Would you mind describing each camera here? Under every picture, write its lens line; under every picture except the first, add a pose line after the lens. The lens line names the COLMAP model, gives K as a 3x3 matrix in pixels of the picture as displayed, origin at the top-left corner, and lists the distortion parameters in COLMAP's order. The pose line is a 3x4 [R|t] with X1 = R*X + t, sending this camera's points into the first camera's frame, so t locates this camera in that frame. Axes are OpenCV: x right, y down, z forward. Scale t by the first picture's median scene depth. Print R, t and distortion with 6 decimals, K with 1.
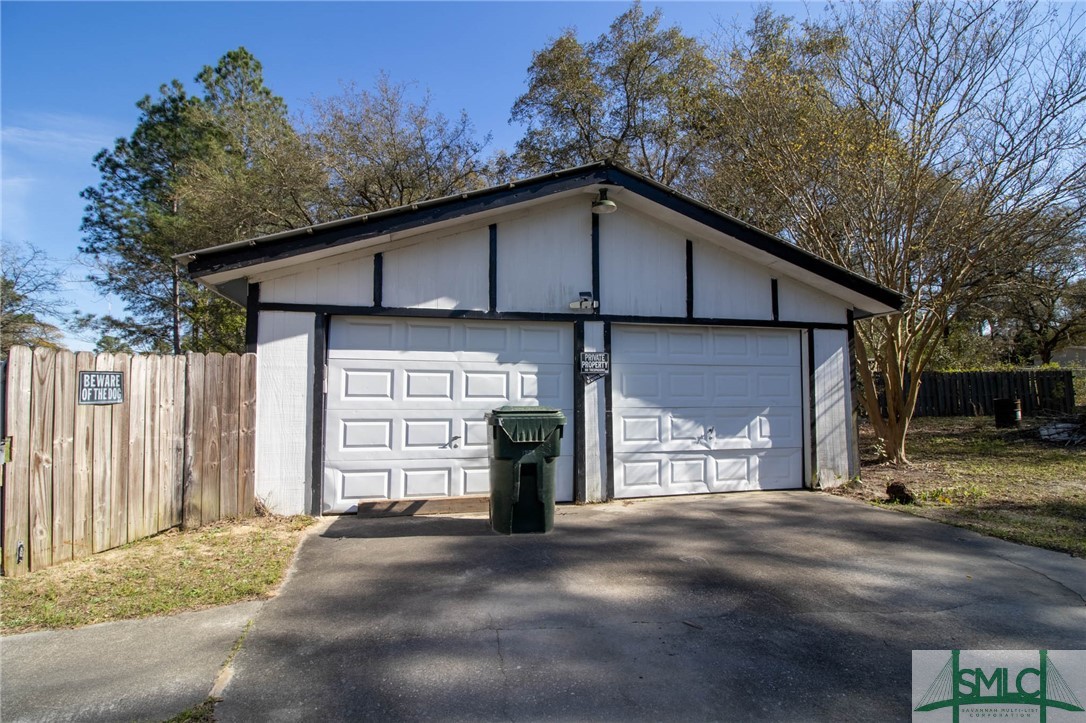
lens RADIAL K [[508.1, 0, 550.2], [0, 508.1, 358.8], [0, 0, 1]] dist [0.002307, -0.013132]
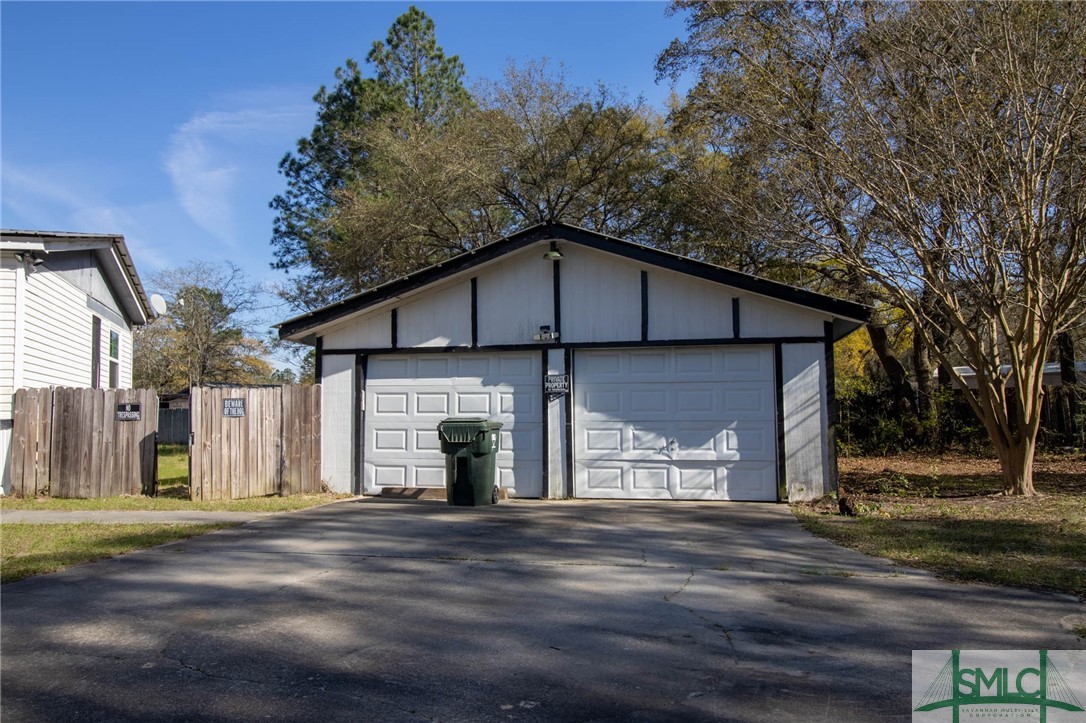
lens RADIAL K [[754.7, 0, 531.5], [0, 754.7, 363.8], [0, 0, 1]] dist [0.019507, -0.008213]
pose [[0.906694, -0.034775, -0.420353, 0.779069], [0.033762, 0.999381, -0.009854, -0.023139], [0.420436, -0.005257, 0.907307, -0.641567]]
